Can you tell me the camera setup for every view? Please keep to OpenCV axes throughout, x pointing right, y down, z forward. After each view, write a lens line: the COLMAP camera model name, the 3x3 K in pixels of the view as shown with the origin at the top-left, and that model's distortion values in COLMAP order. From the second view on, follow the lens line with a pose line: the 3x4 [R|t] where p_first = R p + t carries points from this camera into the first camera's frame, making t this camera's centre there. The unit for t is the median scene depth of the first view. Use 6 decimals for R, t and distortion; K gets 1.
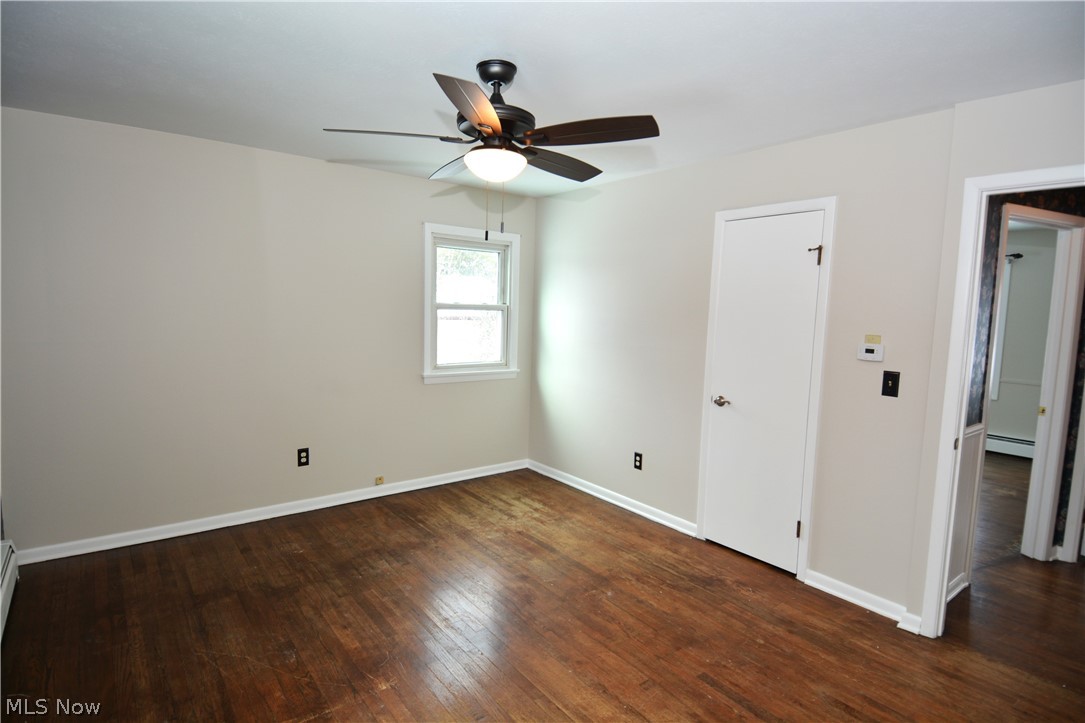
lens RADIAL K [[561.6, 0, 537.1], [0, 561.6, 361.3], [0, 0, 1]] dist [0.050827, -0.055711]
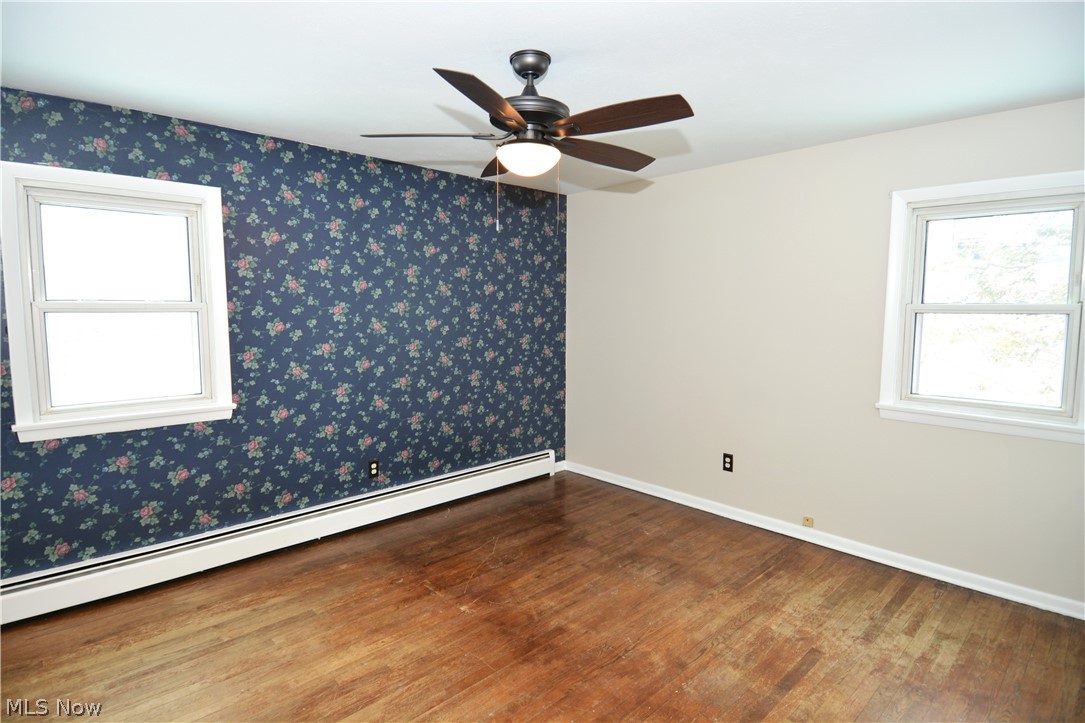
lens RADIAL K [[561.6, 0, 537.1], [0, 561.6, 361.3], [0, 0, 1]] dist [0.050827, -0.055711]
pose [[0.100630, 0.070518, -0.992422, 0.576462], [-0.100374, 0.993115, 0.060389, -0.037027], [0.989848, 0.093537, 0.107015, 0.592369]]
